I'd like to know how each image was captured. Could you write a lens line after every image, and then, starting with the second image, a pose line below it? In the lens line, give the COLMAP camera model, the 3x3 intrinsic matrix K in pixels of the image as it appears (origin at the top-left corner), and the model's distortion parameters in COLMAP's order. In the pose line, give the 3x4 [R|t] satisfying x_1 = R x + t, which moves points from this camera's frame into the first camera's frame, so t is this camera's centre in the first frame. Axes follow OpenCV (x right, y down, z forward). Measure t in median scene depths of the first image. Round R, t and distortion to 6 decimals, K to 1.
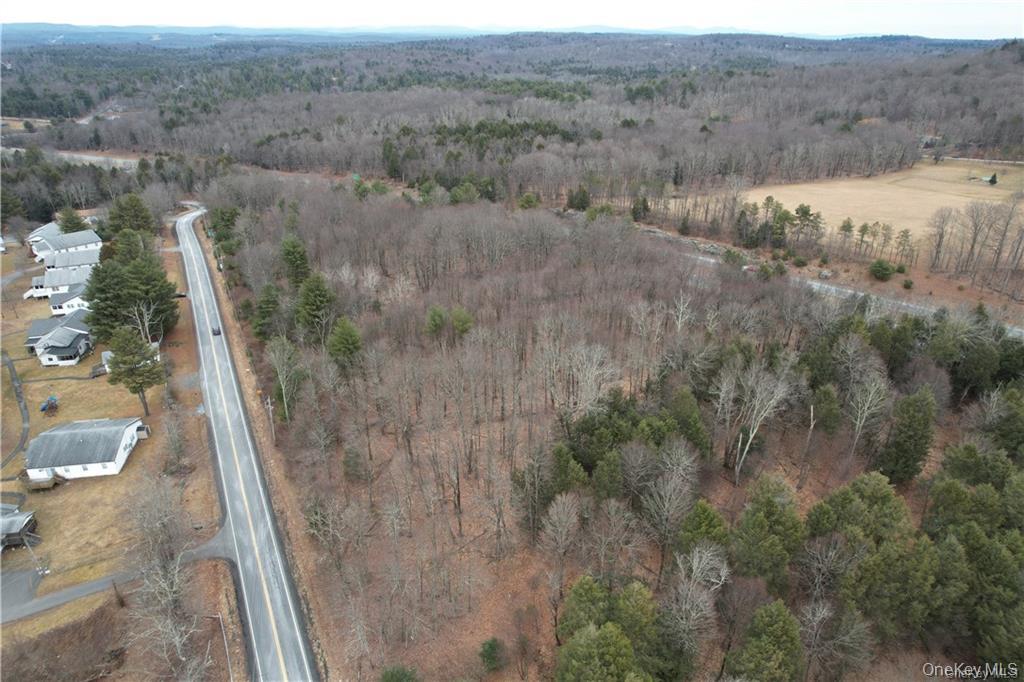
lens RADIAL K [[659.9, 0, 519.1], [0, 659.9, 337.9], [0, 0, 1]] dist [-0.088547, 0.081925]
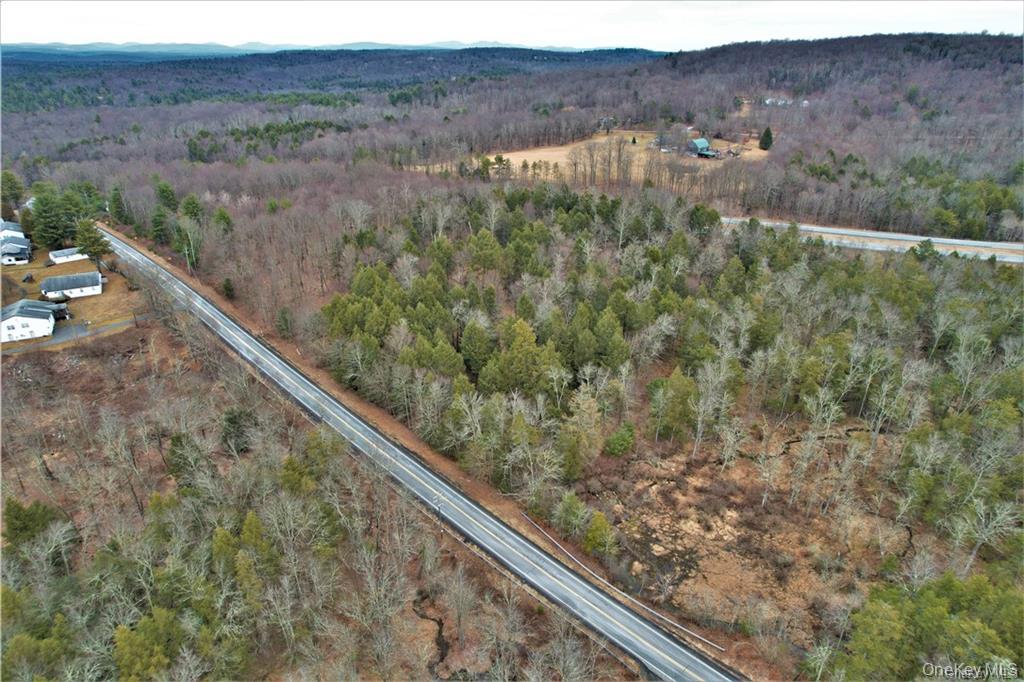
lens RADIAL K [[659.9, 0, 519.1], [0, 659.9, 337.9], [0, 0, 1]] dist [-0.088547, 0.081925]
pose [[0.949331, -0.131499, 0.285445, -0.011498], [0.137403, 0.990515, -0.000662, 0.124174], [-0.282650, 0.039850, 0.958395, -0.262316]]
